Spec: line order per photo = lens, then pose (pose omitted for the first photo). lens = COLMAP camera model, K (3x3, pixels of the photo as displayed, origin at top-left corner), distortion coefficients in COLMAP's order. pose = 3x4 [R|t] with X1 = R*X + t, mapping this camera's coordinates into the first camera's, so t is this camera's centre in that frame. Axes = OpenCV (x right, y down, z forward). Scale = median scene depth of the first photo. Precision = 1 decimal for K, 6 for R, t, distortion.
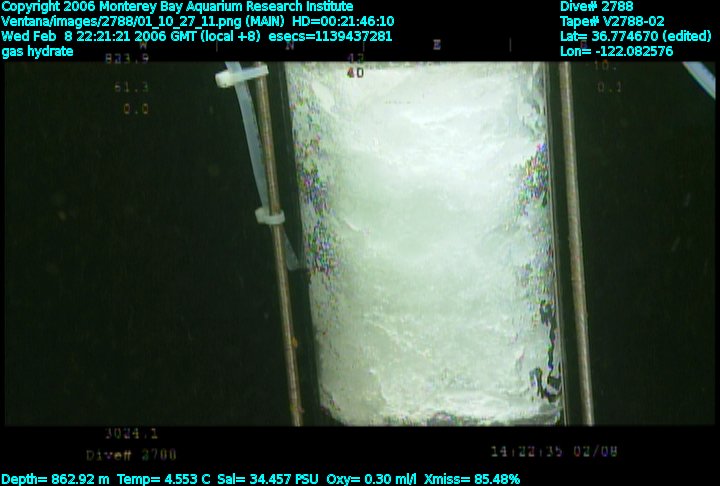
lens RADIAL K [[1299.2, 0, 362.6], [0, 1299.2, 252.5], [0, 0, 1]] dist [0.226303, -0.042864]
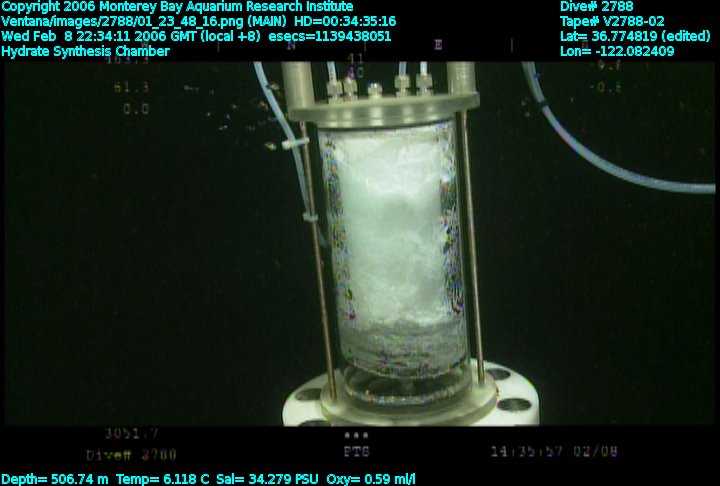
lens RADIAL K [[1305.5, 0, 358.3], [0, 1305.5, 242.4], [0, 0, 1]] dist [0.140849, -0.047997]
pose [[0.999996, 0.000101, -0.002935, 0.004050], [-0.000122, 0.999975, -0.007124, 0.022999], [0.002934, 0.007124, 0.999970, -0.904144]]
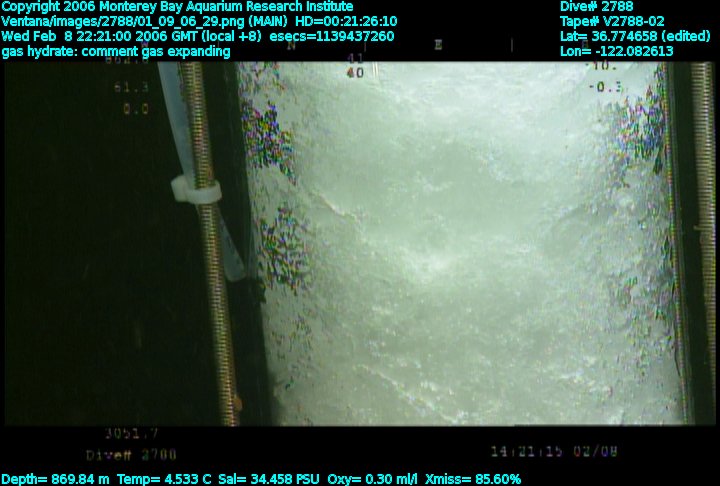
lens RADIAL K [[1299.2, 0, 362.6], [0, 1299.2, 252.5], [0, 0, 1]] dist [0.226303, -0.042864]
pose [[1.000000, -0.000289, -0.000693, 0.005360], [0.000289, 1.000000, -0.000032, 0.000743], [0.000693, 0.000032, 1.000000, 0.401861]]
